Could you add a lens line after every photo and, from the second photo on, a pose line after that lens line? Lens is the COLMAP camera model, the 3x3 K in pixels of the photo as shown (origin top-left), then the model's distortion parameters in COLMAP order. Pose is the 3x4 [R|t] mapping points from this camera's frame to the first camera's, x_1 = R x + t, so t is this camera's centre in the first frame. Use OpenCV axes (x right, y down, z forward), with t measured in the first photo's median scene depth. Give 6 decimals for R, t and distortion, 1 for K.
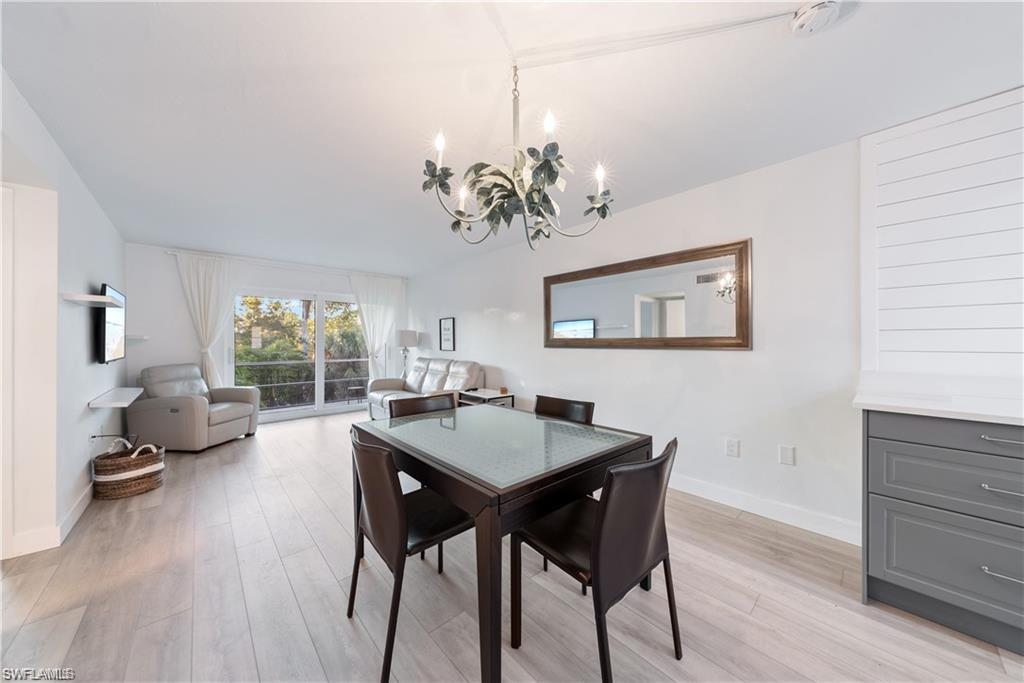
lens RADIAL K [[346.8, 0, 511.8], [0, 346.8, 339.8], [0, 0, 1]] dist [-0.001730, 0.000035]
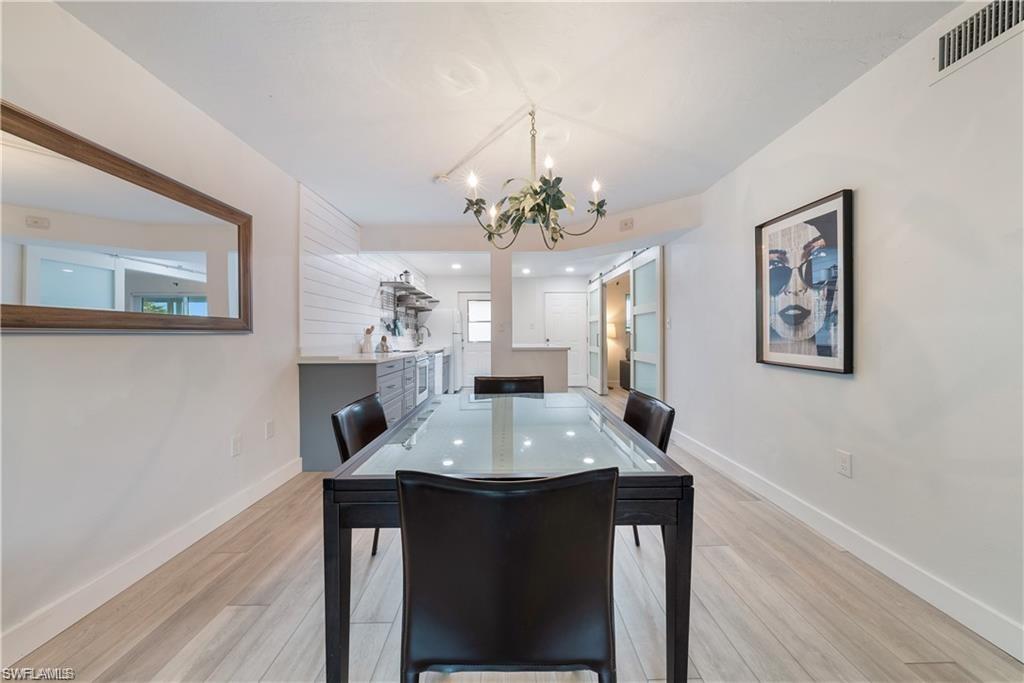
lens RADIAL K [[346.8, 0, 511.8], [0, 346.8, 339.8], [0, 0, 1]] dist [-0.001730, 0.000035]
pose [[-0.747846, -0.000323, 0.663872, -0.298593], [0.005662, 0.999960, 0.006864, 0.026729], [-0.663848, 0.008892, -0.747814, 0.764596]]
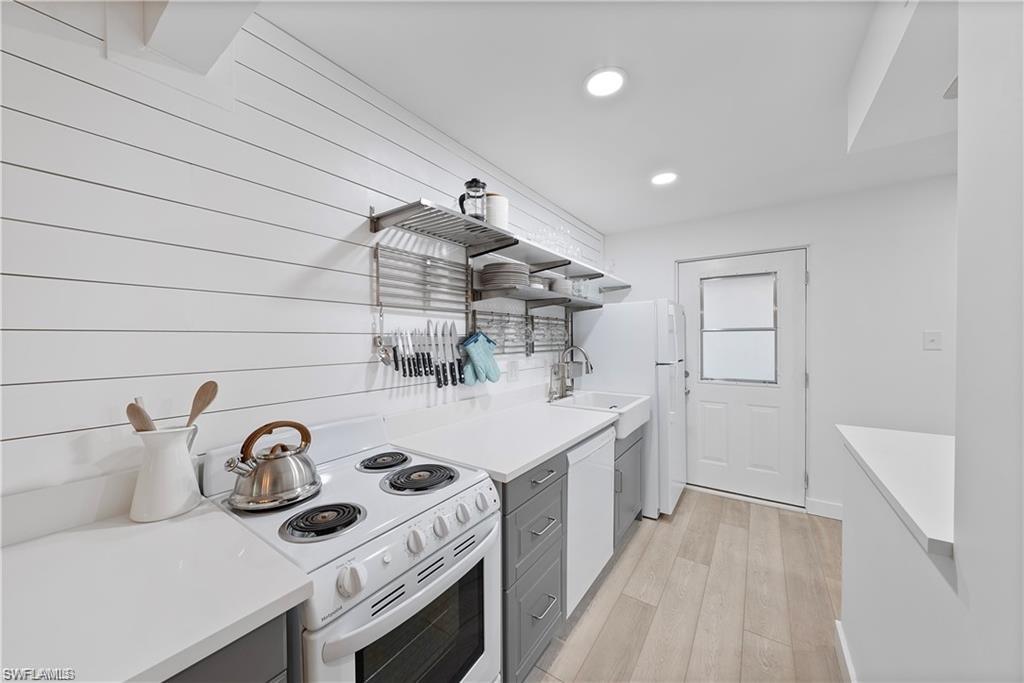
lens RADIAL K [[355.2, 0, 512.0], [0, 355.2, 341.5], [0, 0, 1]] dist [-0.009940, 0.000008]
pose [[-0.219706, -0.004535, 0.975556, 0.441911], [0.001768, 0.999986, 0.005047, -0.039638], [-0.975564, 0.002834, -0.219695, 0.107106]]
